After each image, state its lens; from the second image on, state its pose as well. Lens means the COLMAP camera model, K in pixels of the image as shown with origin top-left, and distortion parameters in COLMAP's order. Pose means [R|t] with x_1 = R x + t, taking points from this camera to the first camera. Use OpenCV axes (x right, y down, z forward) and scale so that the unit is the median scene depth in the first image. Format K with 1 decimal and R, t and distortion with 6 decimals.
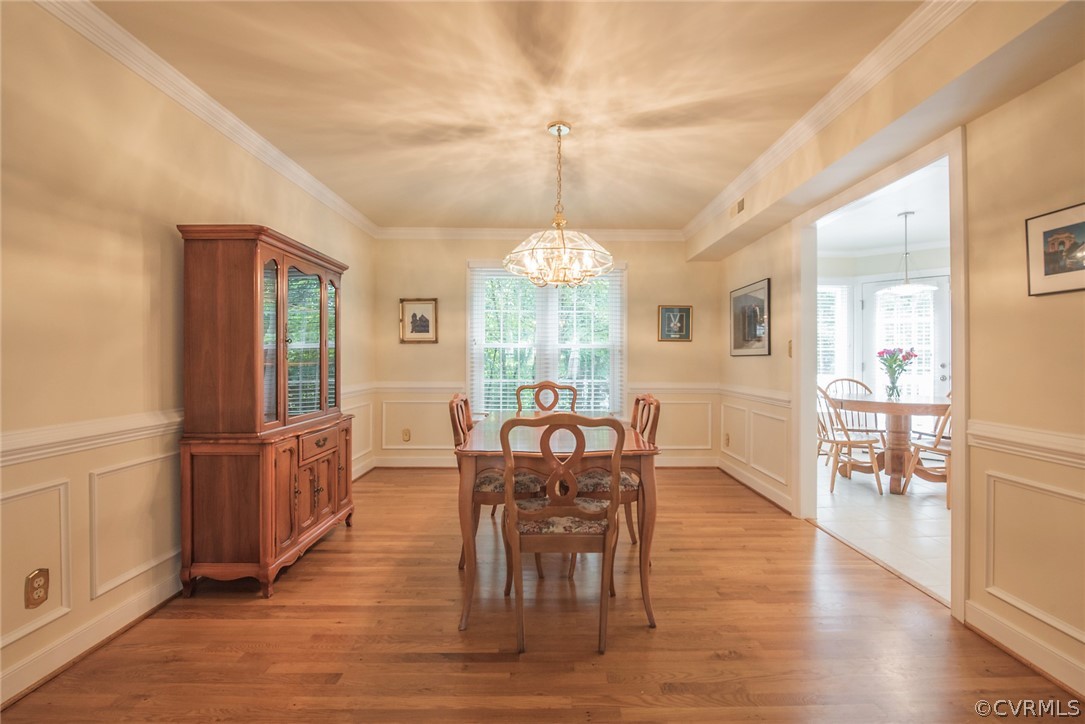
lens RADIAL K [[463.8, 0, 542.5], [0, 463.8, 366.9], [0, 0, 1]] dist [-0.000936, -0.010906]
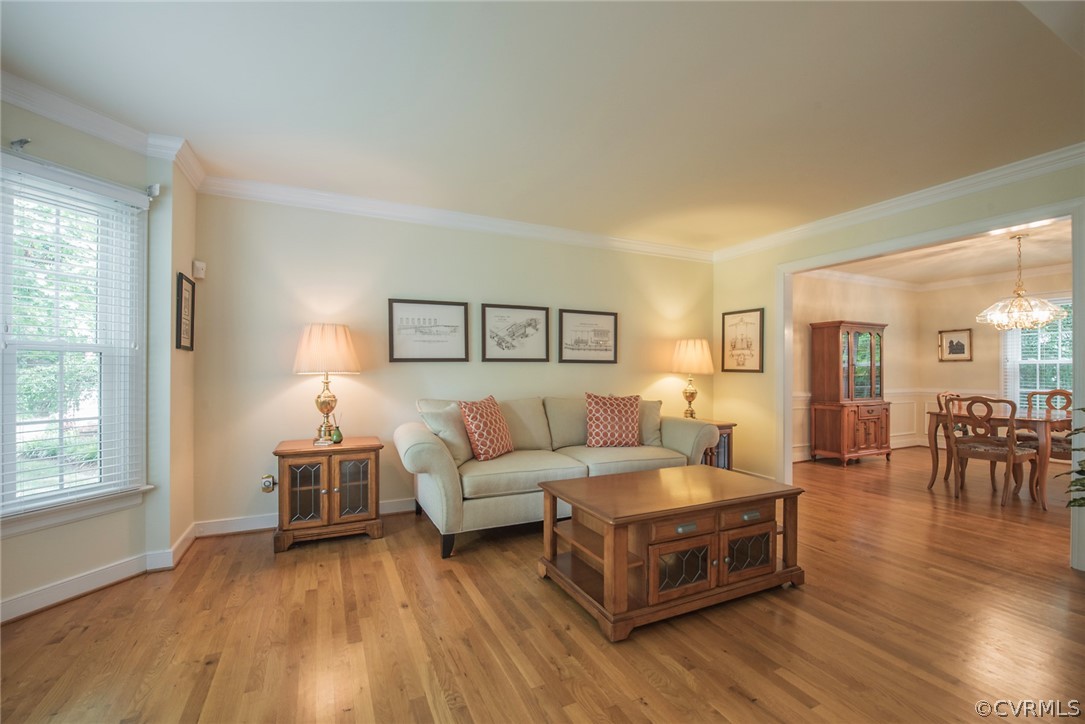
lens RADIAL K [[462.0, 0, 532.1], [0, 462.0, 367.5], [0, 0, 1]] dist [-0.008406, -0.003539]
pose [[0.423335, -0.013257, -0.905876, 0.753067], [-0.014154, 0.999674, -0.021244, 0.024696], [0.905863, 0.021815, 0.423009, -1.262572]]
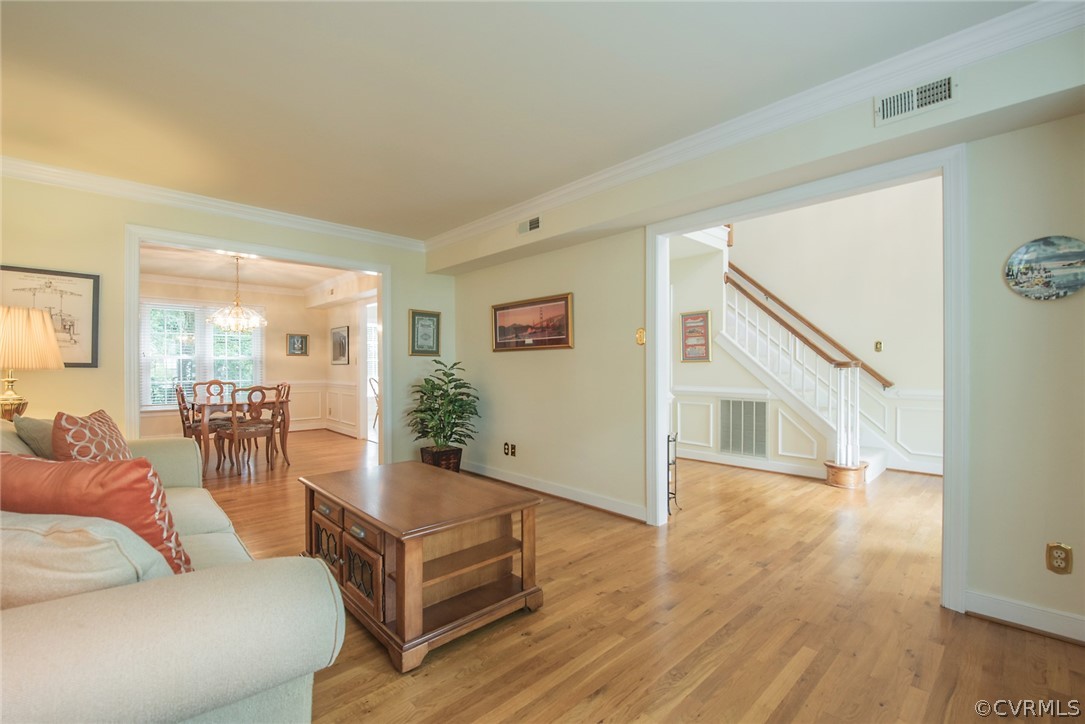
lens RADIAL K [[463.8, 0, 542.5], [0, 463.8, 366.9], [0, 0, 1]] dist [-0.000936, -0.010906]
pose [[0.718525, -0.004623, 0.695486, -0.427035], [0.013866, 0.999874, -0.007679, 0.019517], [-0.695363, 0.015161, 0.718499, -1.433196]]
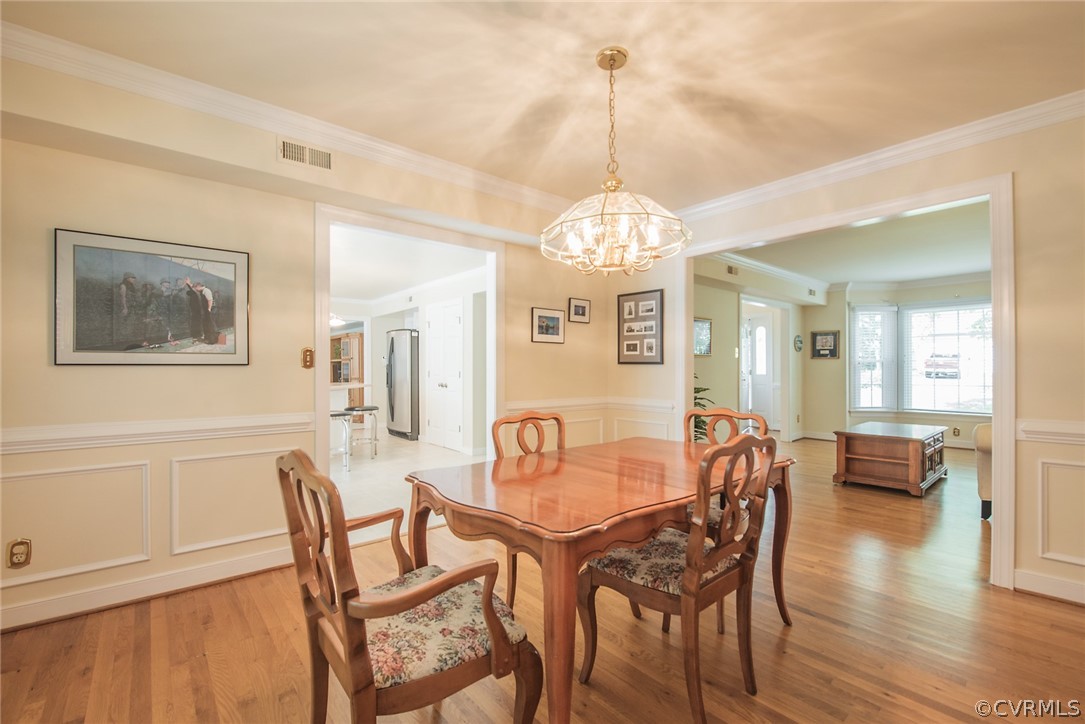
lens RADIAL K [[463.8, 0, 542.5], [0, 463.8, 366.9], [0, 0, 1]] dist [-0.000936, -0.010906]
pose [[-0.646999, 0.002436, 0.762487, -0.435020], [0.009078, 0.999949, 0.004509, -0.023496], [-0.762437, 0.009840, -0.646988, 1.496376]]
